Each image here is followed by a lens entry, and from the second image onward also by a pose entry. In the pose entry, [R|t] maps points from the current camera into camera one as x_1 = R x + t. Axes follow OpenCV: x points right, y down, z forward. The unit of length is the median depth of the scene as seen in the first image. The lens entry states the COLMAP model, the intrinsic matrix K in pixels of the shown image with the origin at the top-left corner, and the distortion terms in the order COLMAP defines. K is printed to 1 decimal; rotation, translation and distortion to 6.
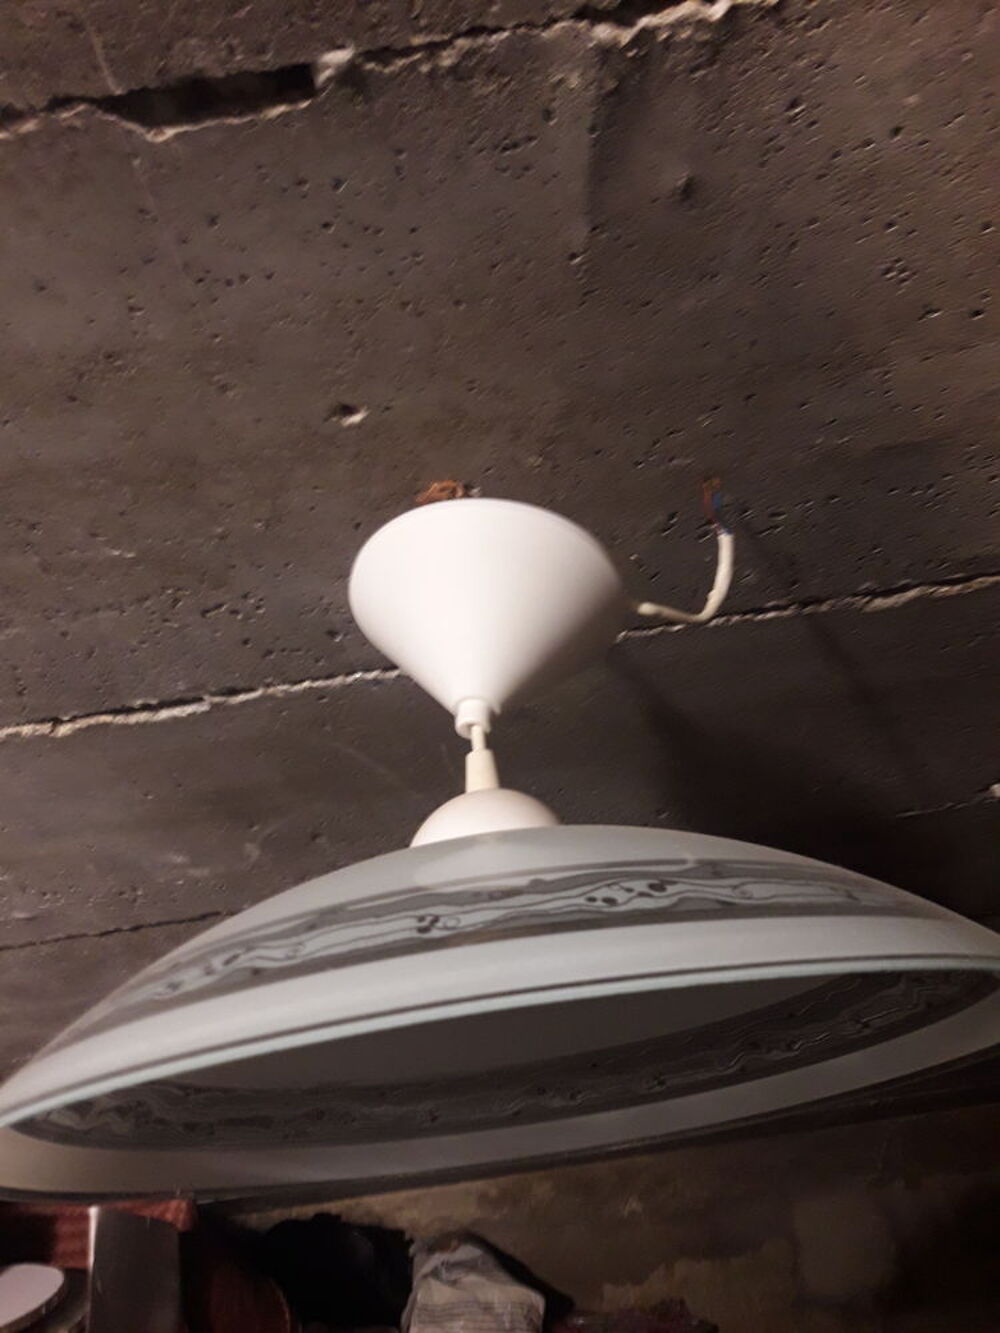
lens RADIAL K [[1073.9, 0, 500.0], [0, 1073.9, 666.5], [0, 0, 1]] dist [0.077805, -0.003520]
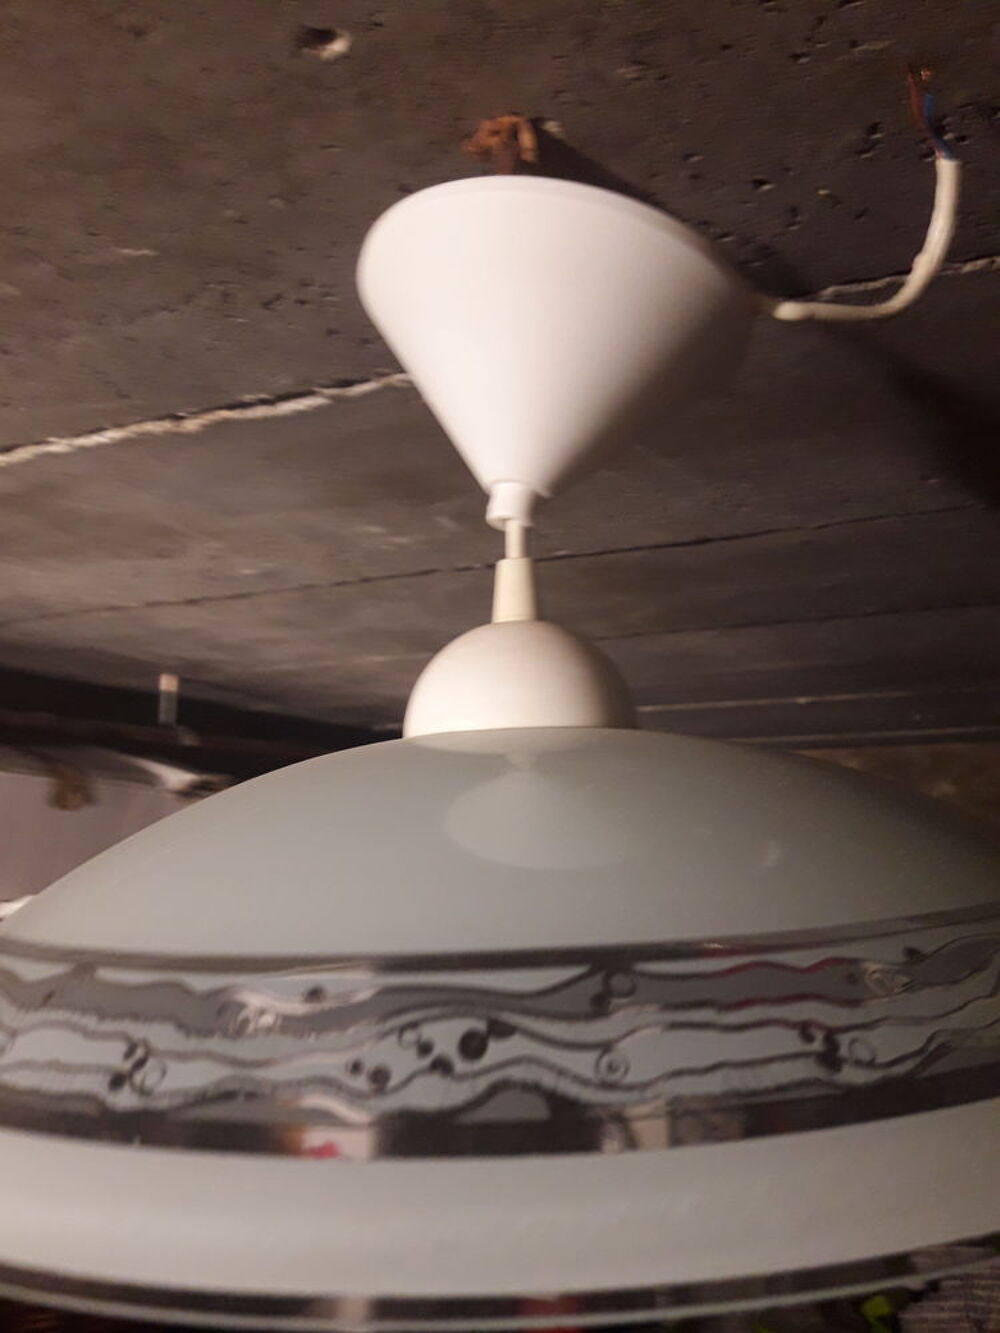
lens RADIAL K [[1115.8, 0, 500.0], [0, 1115.8, 666.5], [0, 0, 1]] dist [-0.018221, -0.012166]
pose [[0.955463, 0.043947, -0.291821, 0.164383], [0.071171, 0.925348, 0.372378, -0.112410], [0.286401, -0.376563, 0.881008, 0.258713]]
